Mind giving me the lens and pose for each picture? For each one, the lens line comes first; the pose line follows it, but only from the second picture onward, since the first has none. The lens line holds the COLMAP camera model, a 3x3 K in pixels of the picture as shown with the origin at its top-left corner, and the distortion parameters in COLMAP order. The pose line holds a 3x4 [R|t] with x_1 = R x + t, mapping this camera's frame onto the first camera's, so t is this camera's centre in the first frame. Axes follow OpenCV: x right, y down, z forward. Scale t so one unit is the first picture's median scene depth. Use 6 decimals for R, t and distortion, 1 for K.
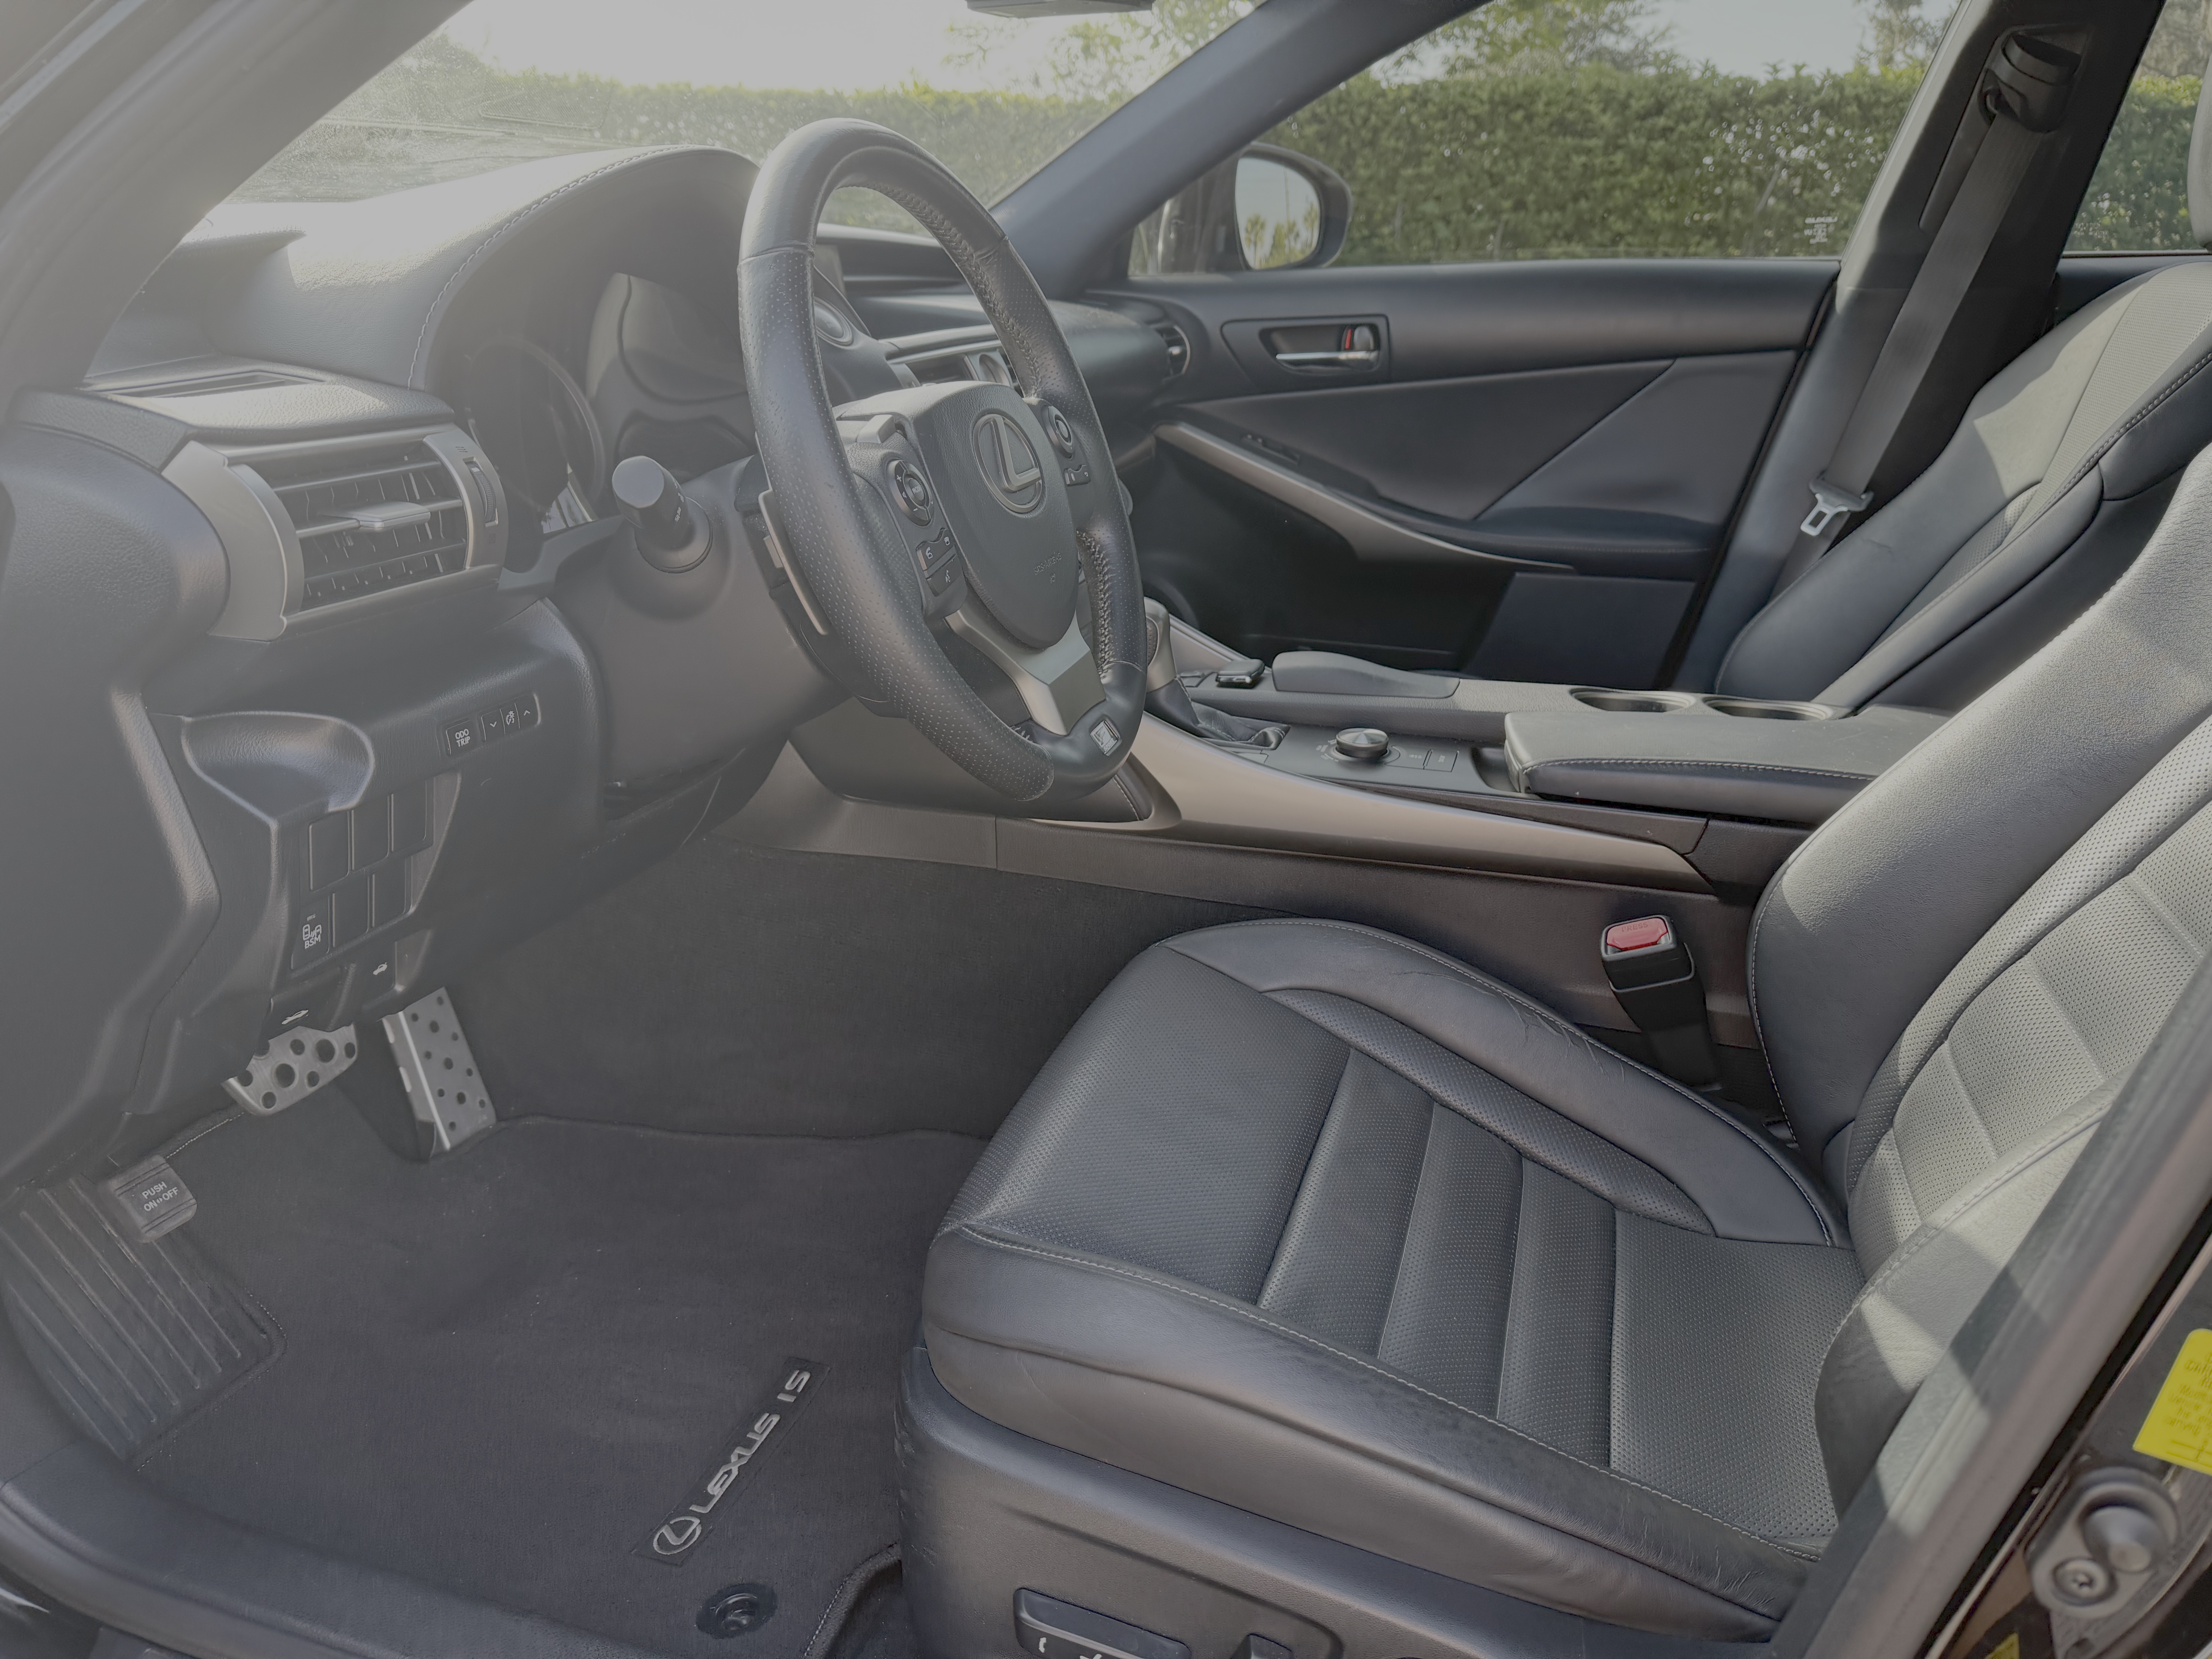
lens RADIAL K [[1637.3, 0, 1102.3], [0, 1637.3, 823.6], [0, 0, 1]] dist [-0.003846, 0.005091]
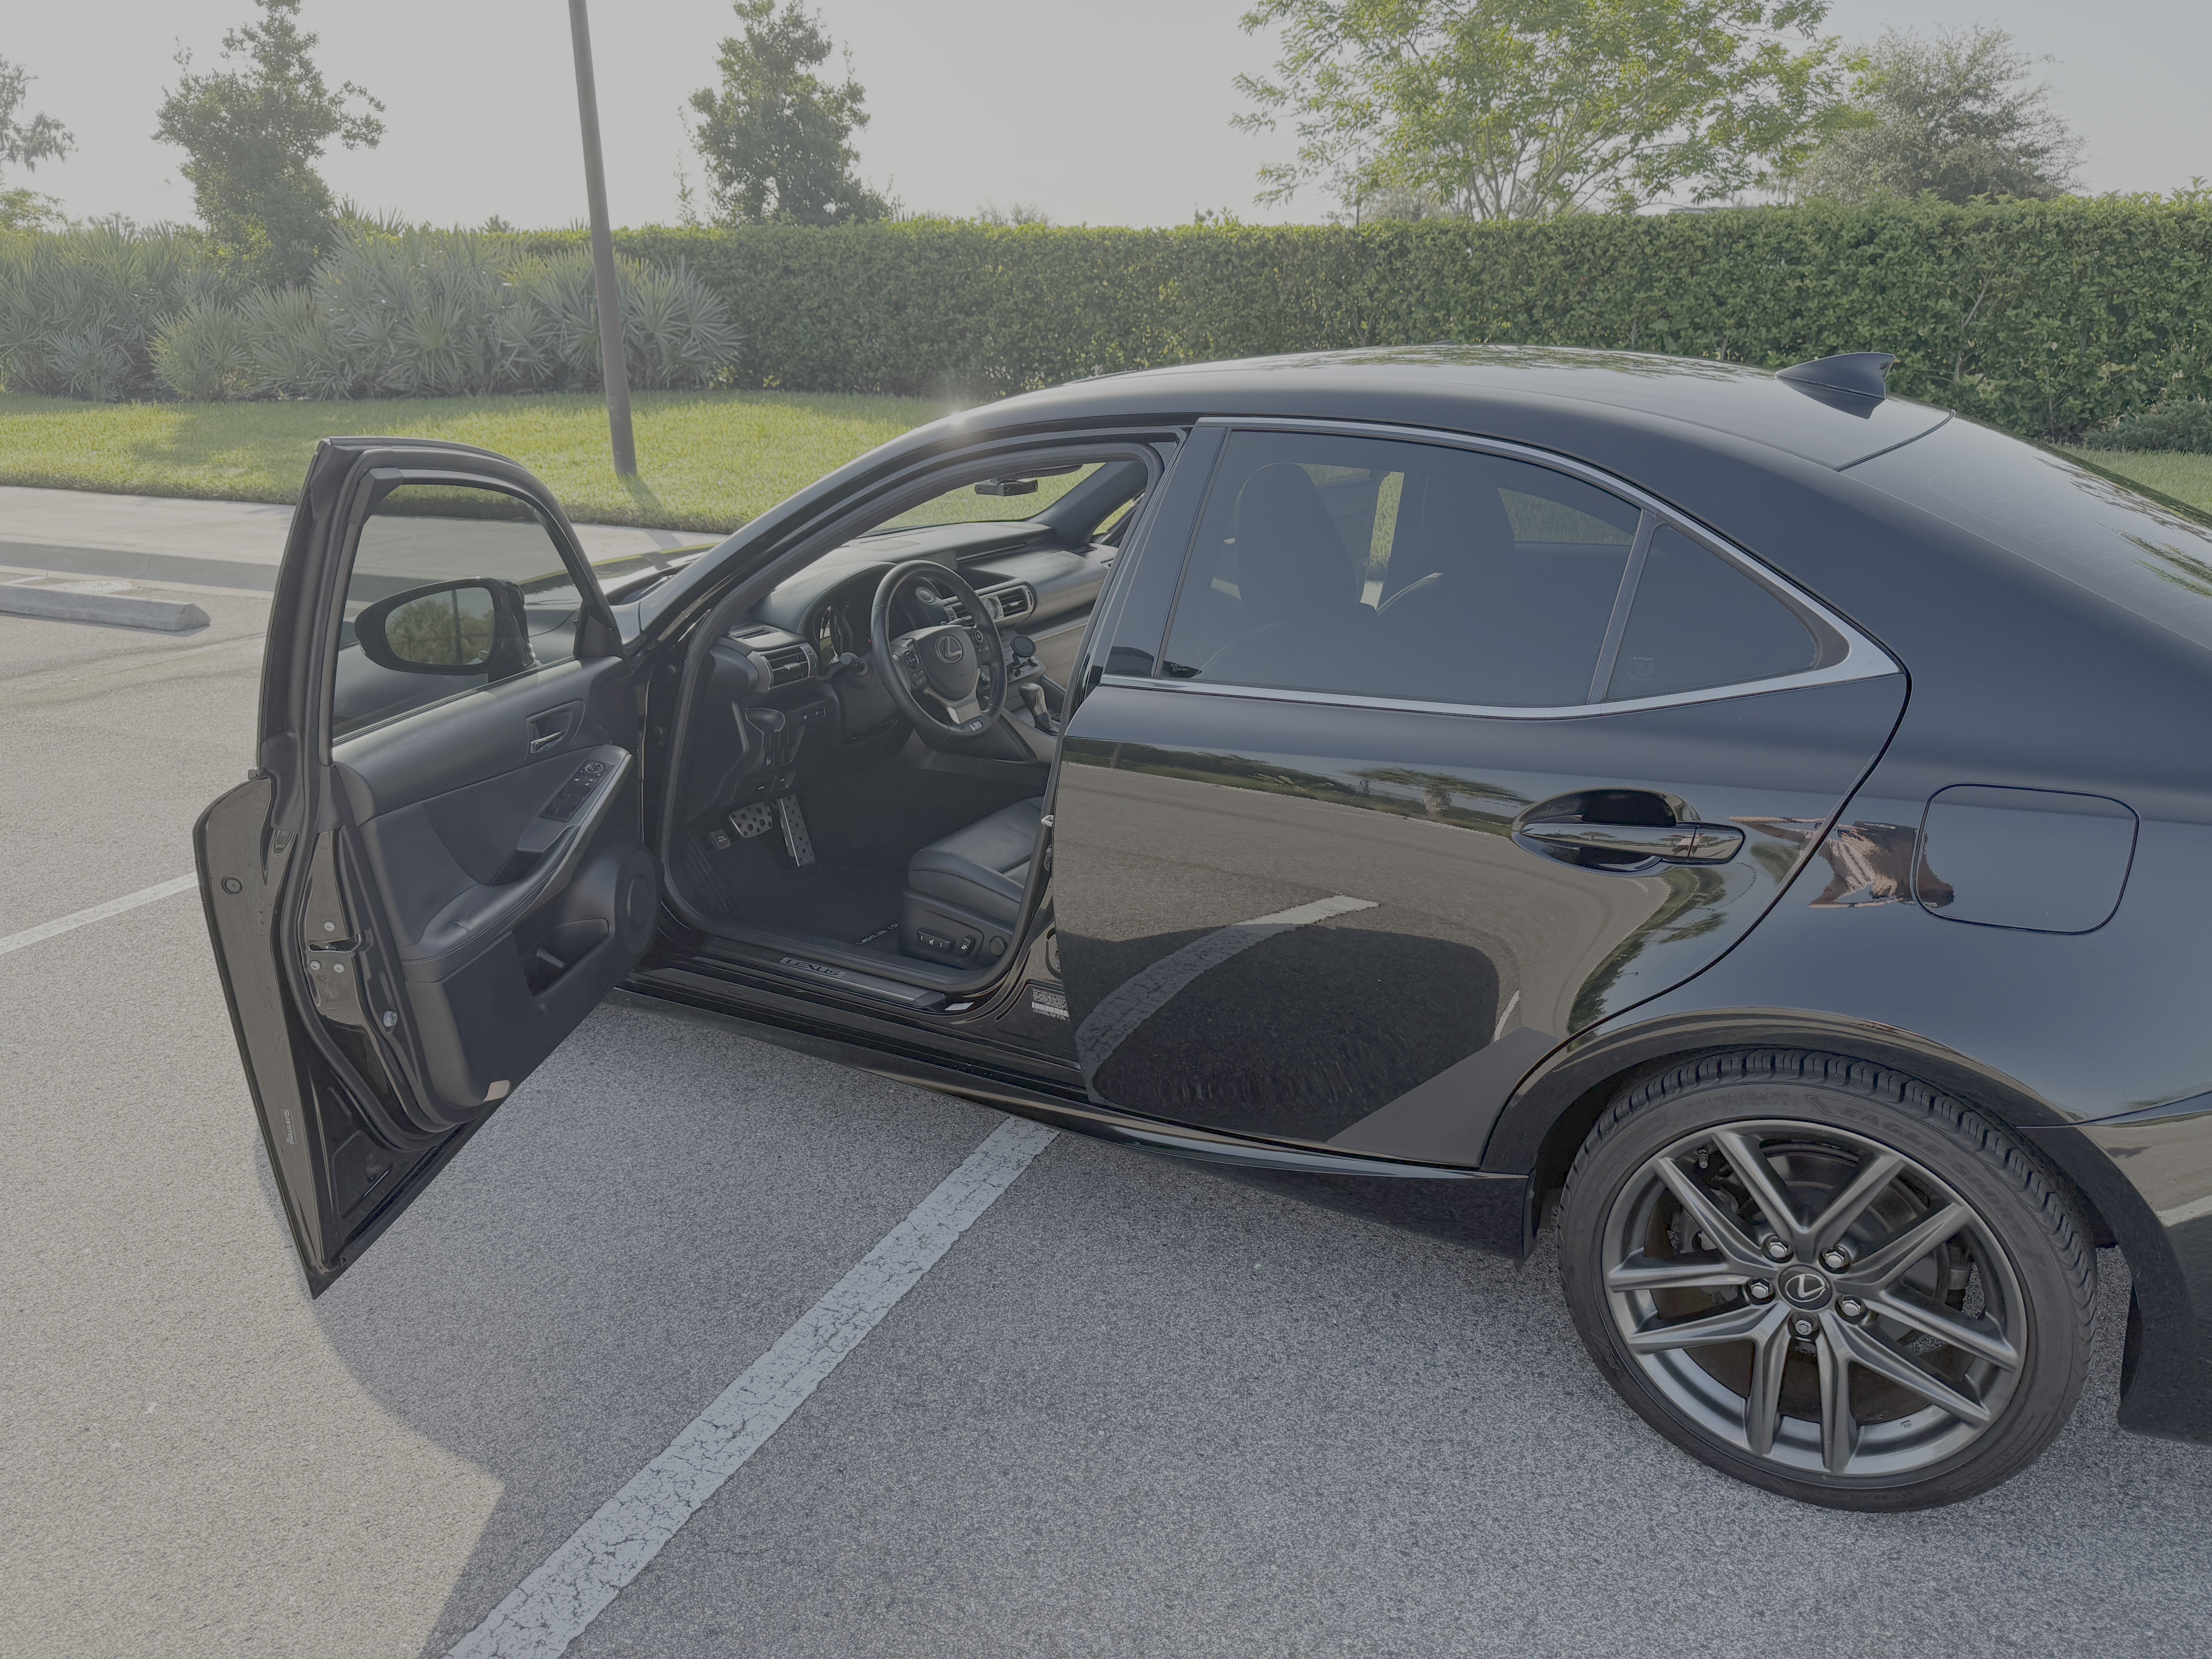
lens RADIAL K [[1665.4, 0, 1106.0], [0, 1665.4, 829.5], [0, 0, 1]] dist [0.024826, -0.052711]
pose [[0.975463, 0.046633, -0.215168, 0.093142], [-0.052487, 0.998389, -0.021573, 0.020686], [0.213815, 0.032337, 0.976339, -0.215574]]
